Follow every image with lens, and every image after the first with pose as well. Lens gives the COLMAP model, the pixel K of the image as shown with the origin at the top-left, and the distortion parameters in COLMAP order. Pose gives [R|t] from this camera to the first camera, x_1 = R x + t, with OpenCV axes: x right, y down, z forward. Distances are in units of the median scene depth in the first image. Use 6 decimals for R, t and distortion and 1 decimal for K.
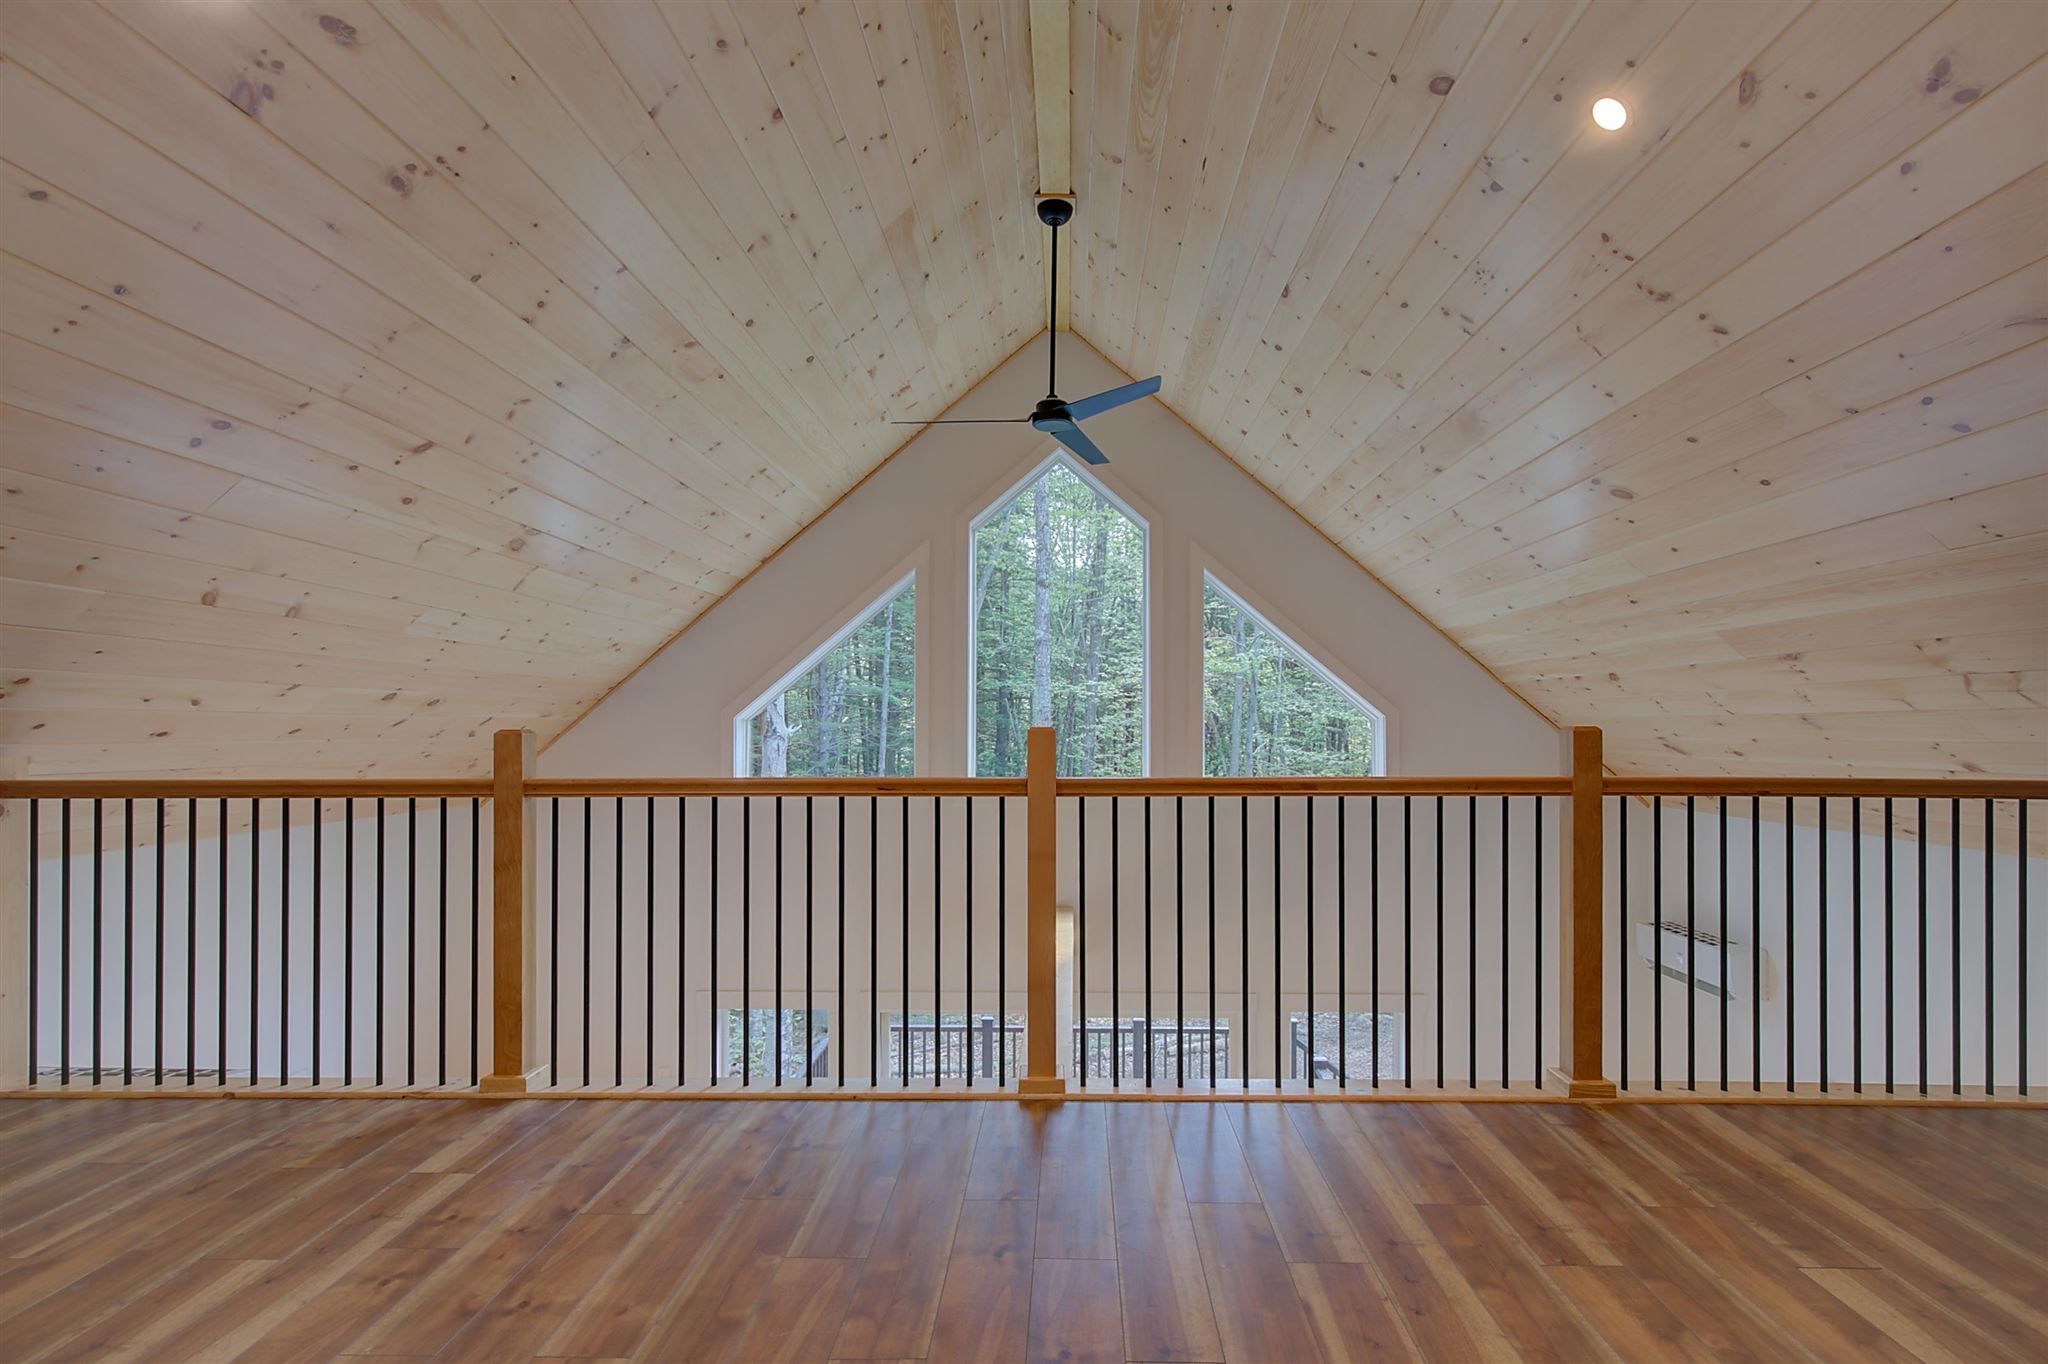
lens RADIAL K [[986.1, 0, 1093.2], [0, 986.1, 722.4], [0, 0, 1]] dist [0.002302, 0.000029]
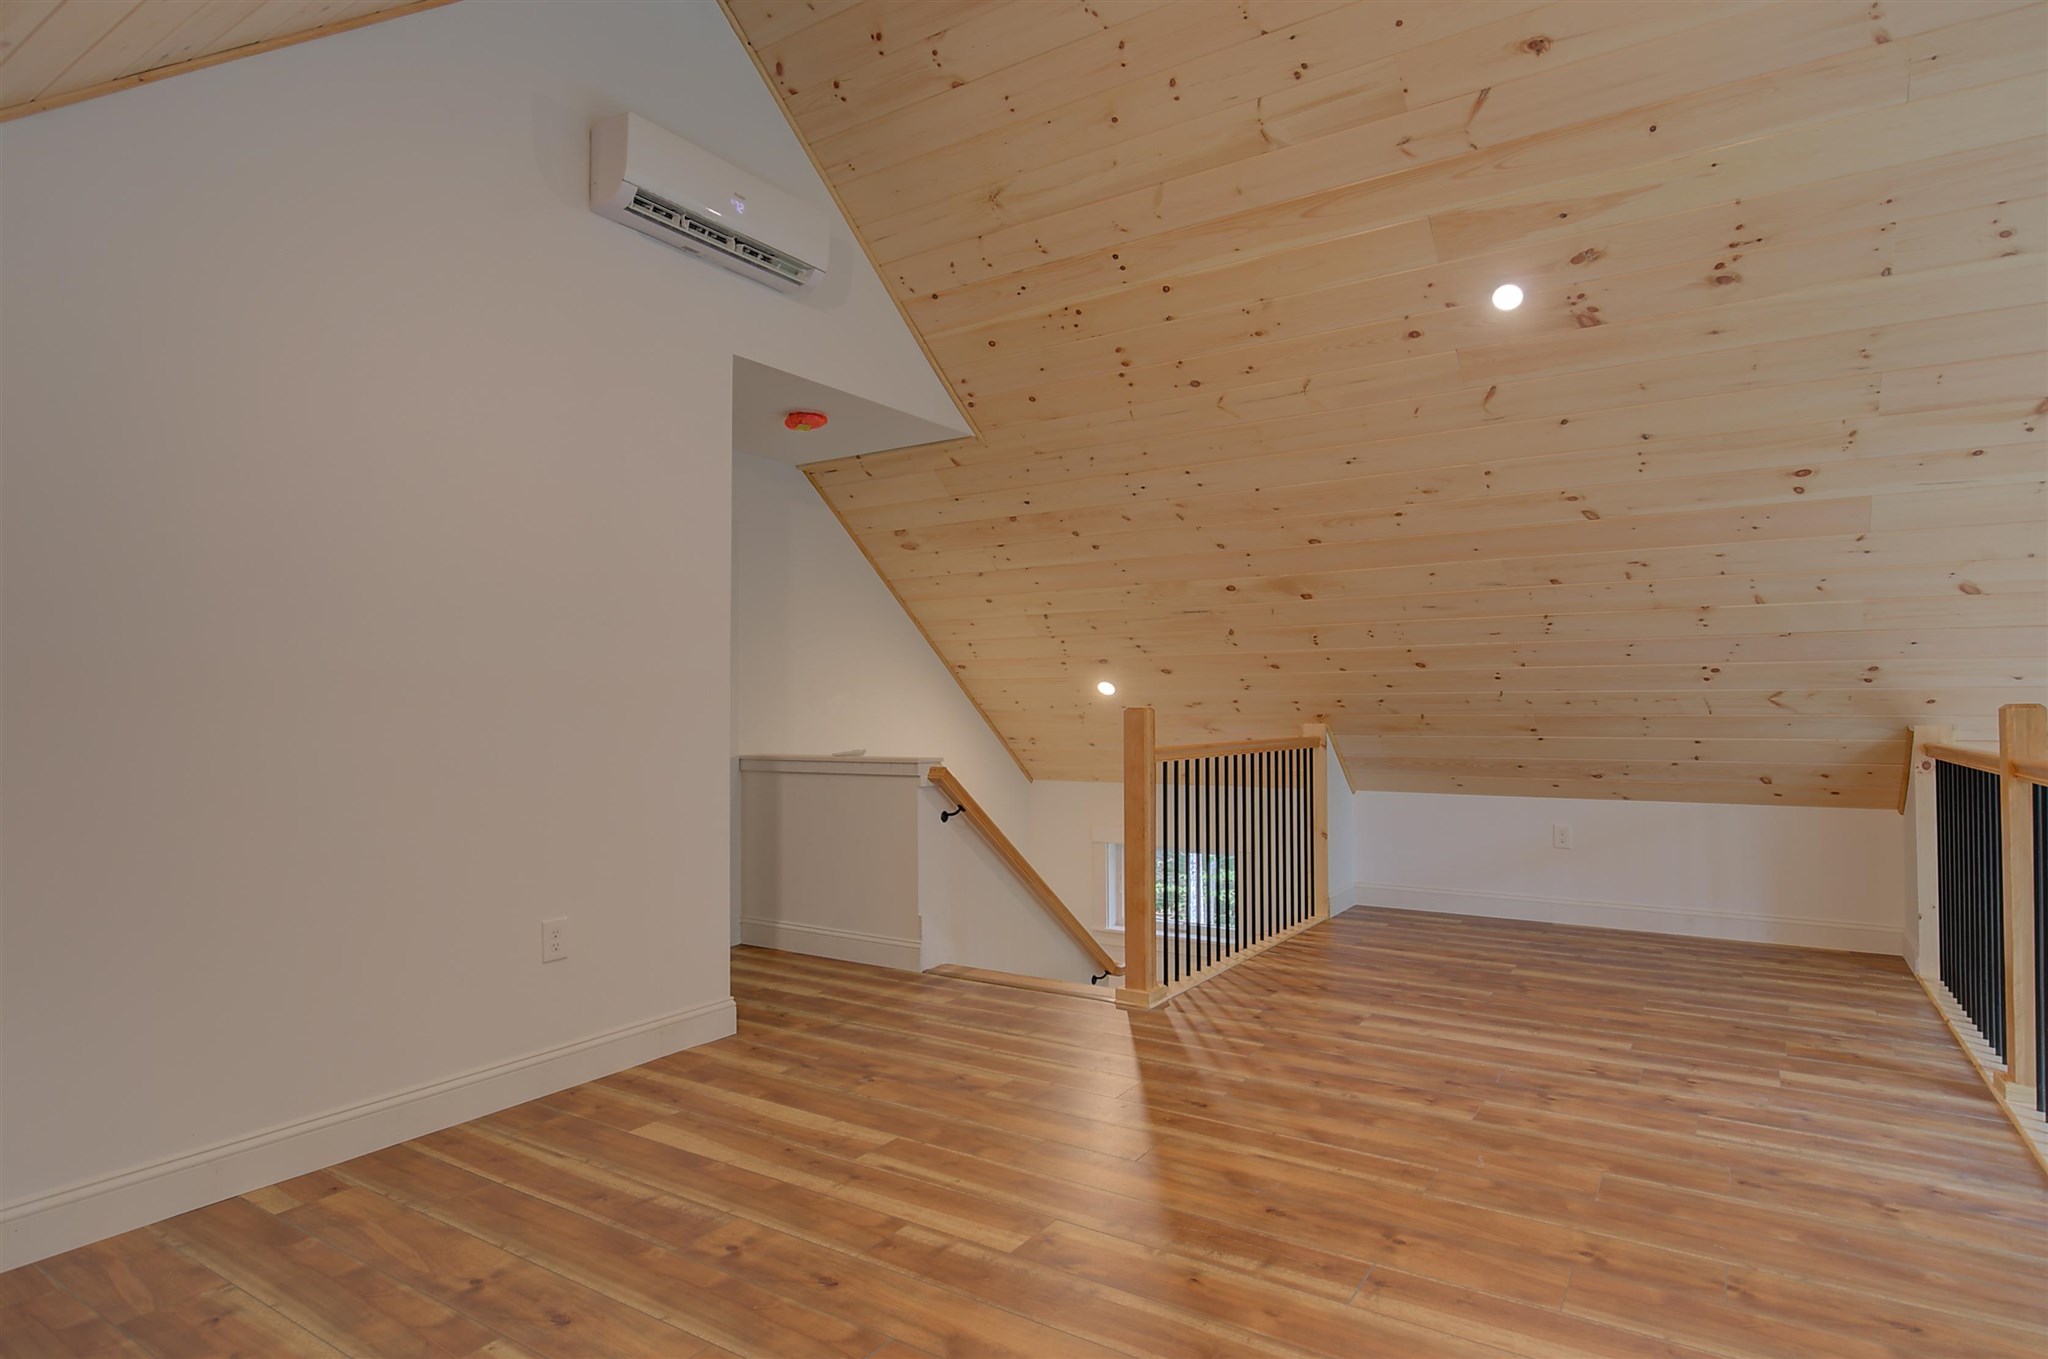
lens RADIAL K [[1101.8, 0, 1026.4], [0, 1101.8, 688.6], [0, 0, 1]] dist [-0.001148, -0.000034]
pose [[-0.558724, -0.010442, -0.829288, 1.039160], [0.010539, 0.999751, -0.019689, 0.005381], [0.829287, -0.019741, -0.558475, 1.093550]]
